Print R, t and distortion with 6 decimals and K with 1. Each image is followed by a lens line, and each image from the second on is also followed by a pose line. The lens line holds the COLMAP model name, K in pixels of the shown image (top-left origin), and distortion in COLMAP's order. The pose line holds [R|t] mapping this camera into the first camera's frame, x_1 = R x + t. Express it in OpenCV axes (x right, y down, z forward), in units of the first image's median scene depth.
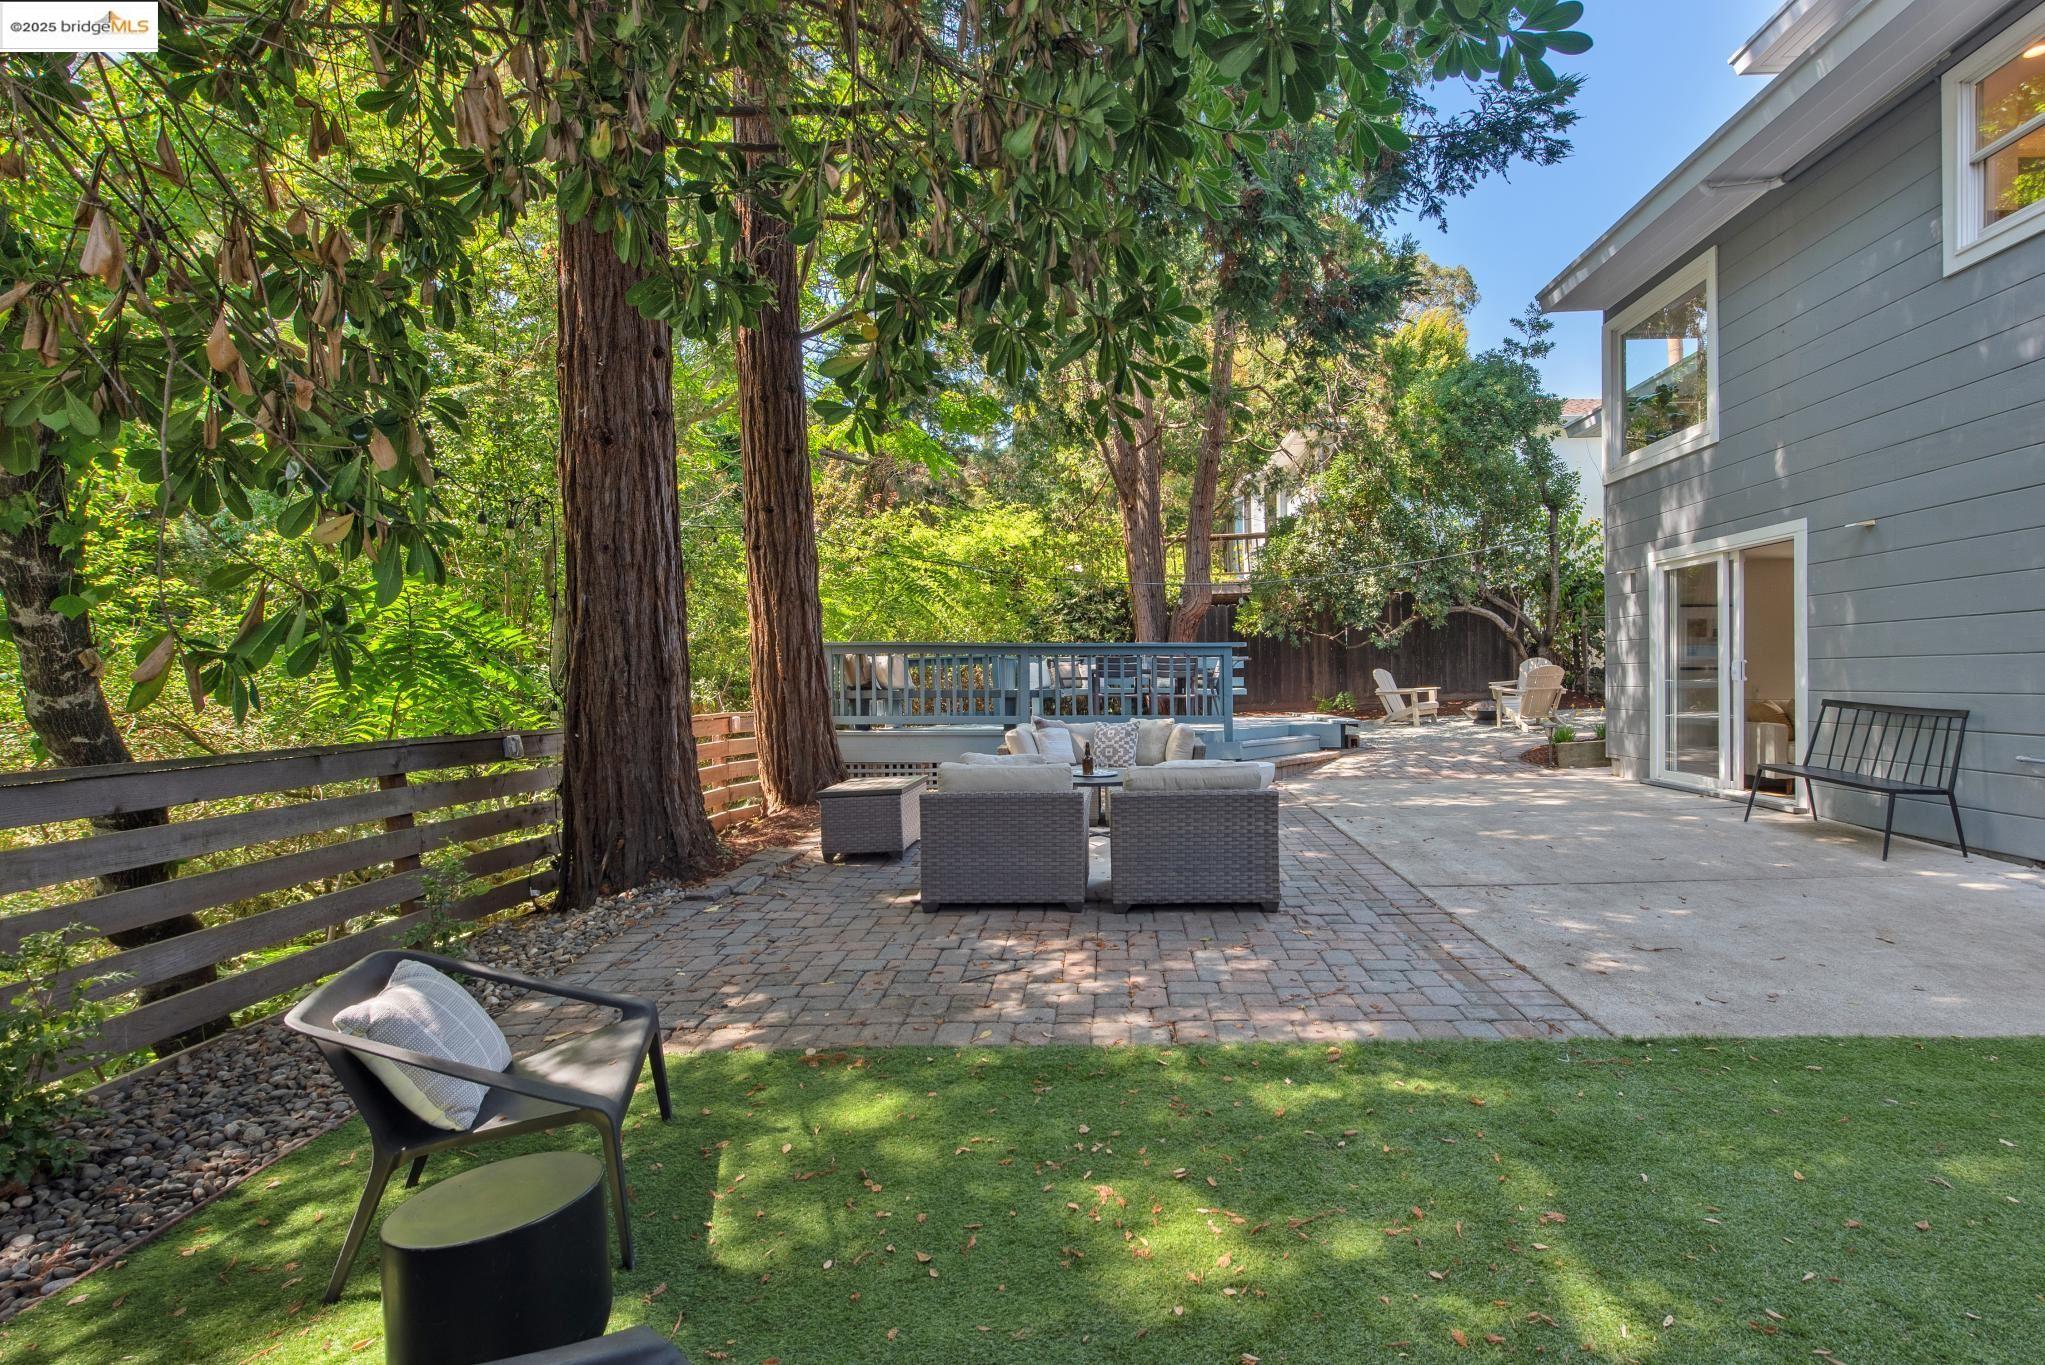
lens RADIAL K [[942.2, 0, 1040.4], [0, 942.2, 693.9], [0, 0, 1]] dist [0.030524, -0.025434]
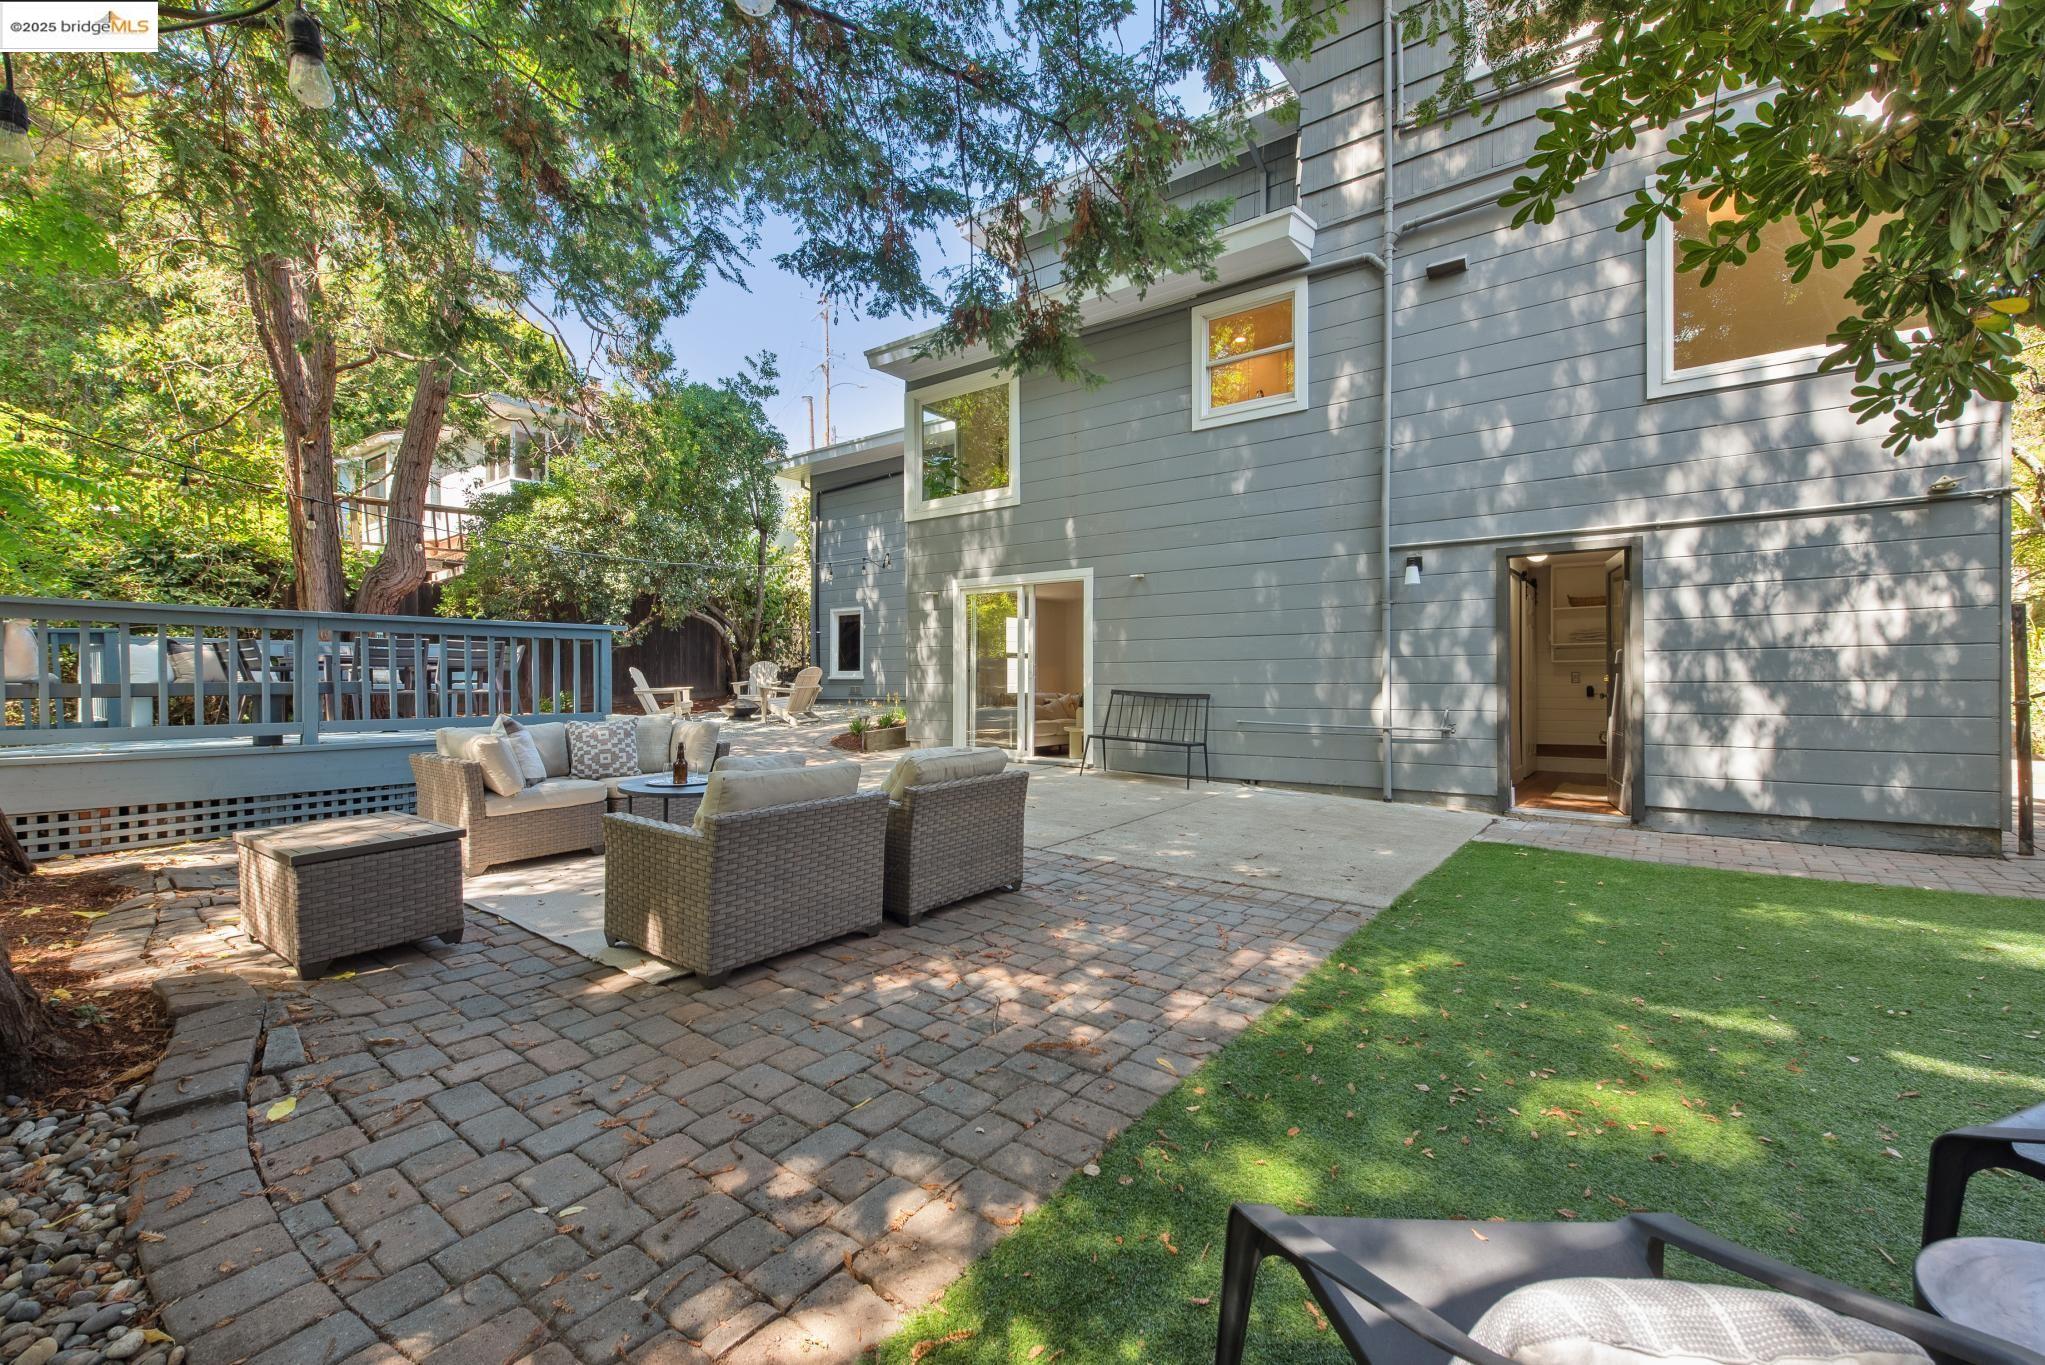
lens RADIAL K [[890.5, 0, 1029.4], [0, 890.5, 673.5], [0, 0, 1]] dist [0.008625, -0.000738]
pose [[0.548796, 0.016865, 0.835786, -0.428618], [0.008190, 0.999640, -0.025549, 0.014875], [-0.835916, 0.020867, 0.548460, 0.345440]]
